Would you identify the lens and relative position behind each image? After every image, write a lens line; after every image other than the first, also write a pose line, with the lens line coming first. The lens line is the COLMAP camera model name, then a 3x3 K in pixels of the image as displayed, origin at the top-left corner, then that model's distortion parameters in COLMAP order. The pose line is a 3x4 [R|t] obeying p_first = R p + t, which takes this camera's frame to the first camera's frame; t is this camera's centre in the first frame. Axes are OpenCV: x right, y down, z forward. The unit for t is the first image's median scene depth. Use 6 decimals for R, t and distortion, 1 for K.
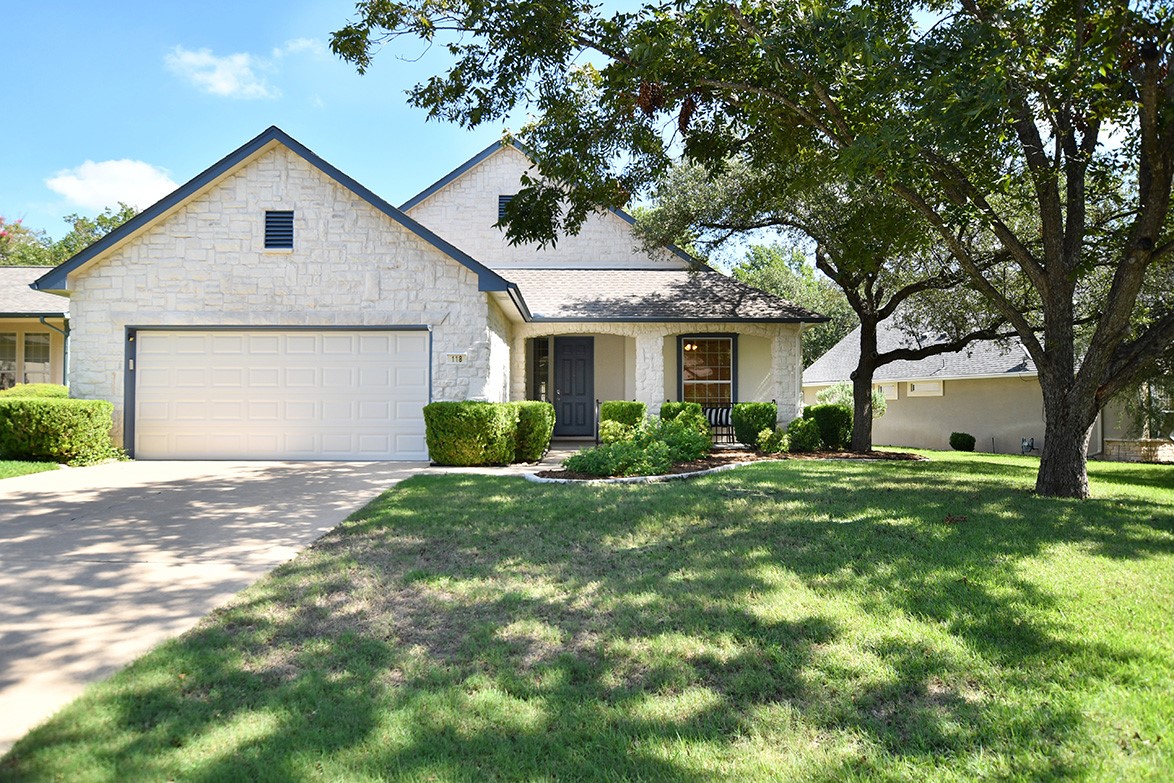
lens RADIAL K [[588.4, 0, 583.1], [0, 588.4, 394.7], [0, 0, 1]] dist [-0.028195, 0.000494]
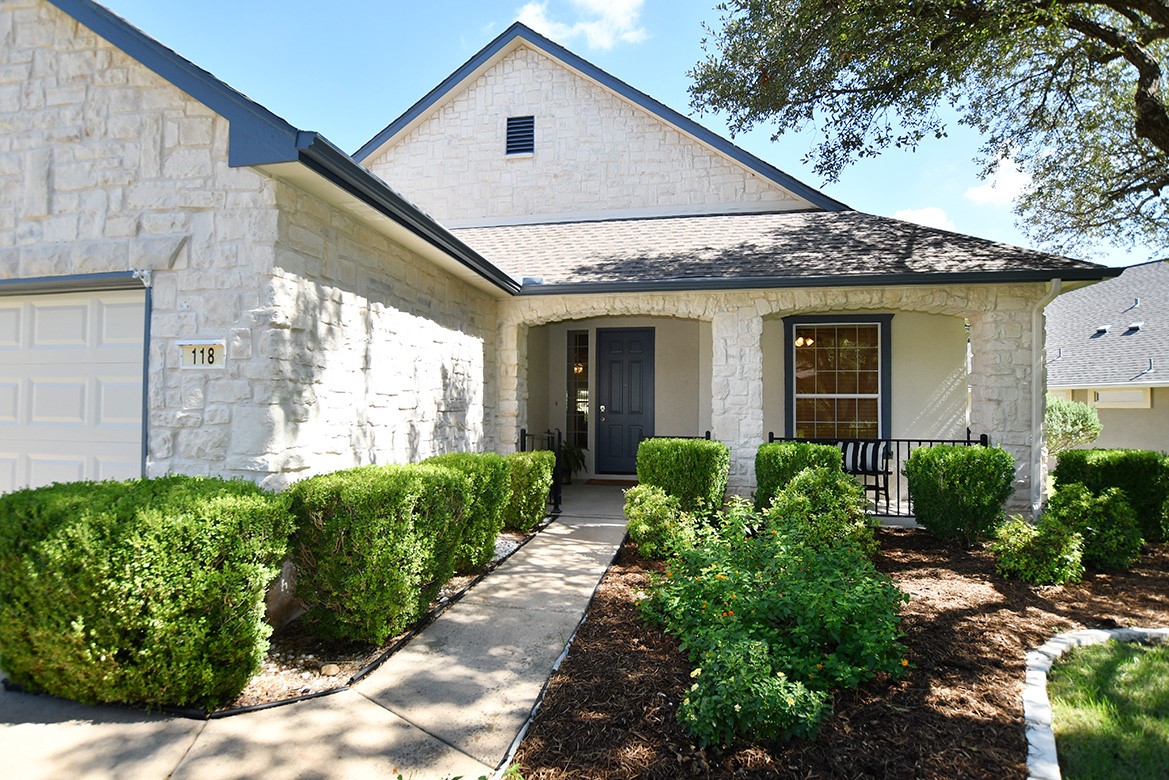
lens RADIAL K [[566.3, 0, 578.4], [0, 566.3, 392.9], [0, 0, 1]] dist [-0.019999, -0.000160]
pose [[0.984660, 0.002389, -0.174469, 0.060927], [-0.003924, 0.999957, -0.008457, -0.023059], [0.174441, 0.009012, 0.984626, 0.455843]]
